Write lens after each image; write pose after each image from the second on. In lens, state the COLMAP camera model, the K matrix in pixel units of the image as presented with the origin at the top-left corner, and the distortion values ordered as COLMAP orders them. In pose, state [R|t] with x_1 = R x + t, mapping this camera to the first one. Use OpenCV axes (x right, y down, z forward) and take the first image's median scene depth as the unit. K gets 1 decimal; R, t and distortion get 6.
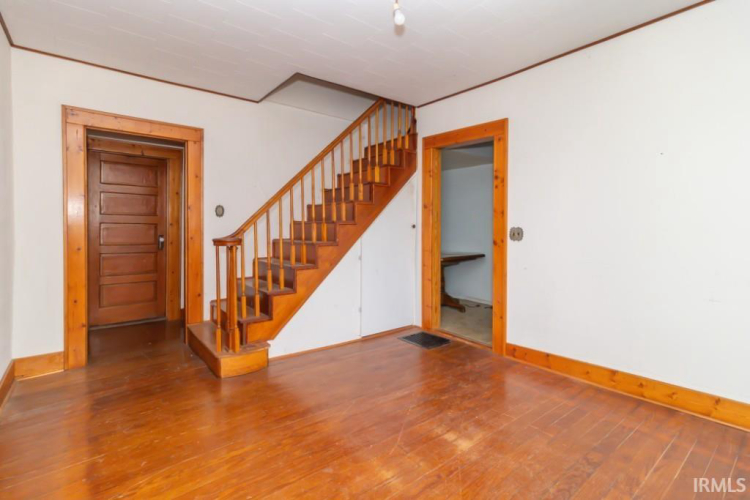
lens RADIAL K [[345.4, 0, 375.2], [0, 345.4, 237.2], [0, 0, 1]] dist [0.001414, 0.000212]
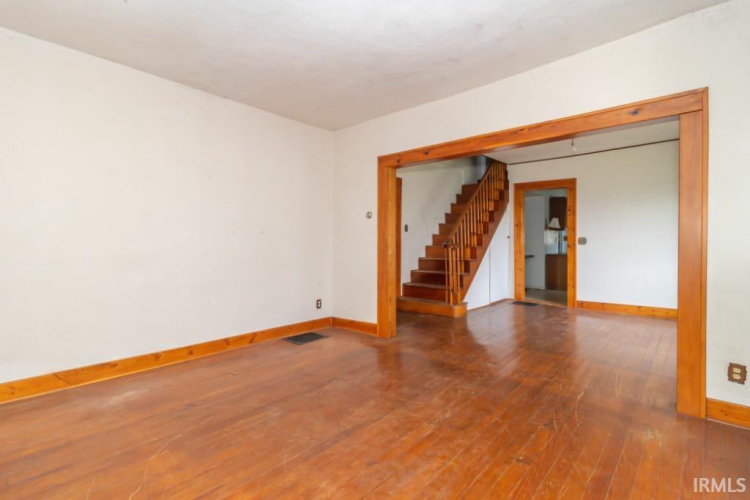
lens RADIAL K [[347.4, 0, 373.5], [0, 347.4, 244.9], [0, 0, 1]] dist [0.002224, 0.000059]
pose [[0.988814, -0.007005, 0.148987, -0.850368], [0.009145, 0.999864, -0.013690, 0.023302], [-0.148871, 0.014899, 0.988744, -0.589614]]
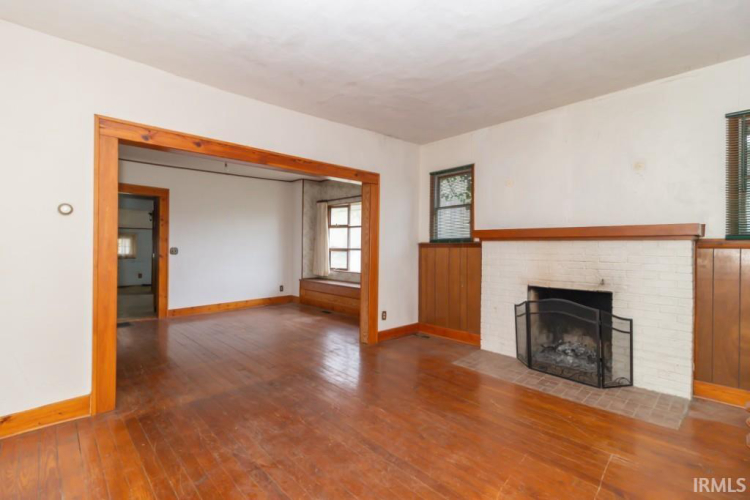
lens RADIAL K [[347.4, 0, 373.5], [0, 347.4, 244.9], [0, 0, 1]] dist [0.002224, 0.000059]
pose [[-0.067744, 0.009614, 0.997656, -1.383531], [0.020004, 0.999766, -0.008276, -0.004469], [-0.997502, 0.019396, -0.067921, 0.023870]]
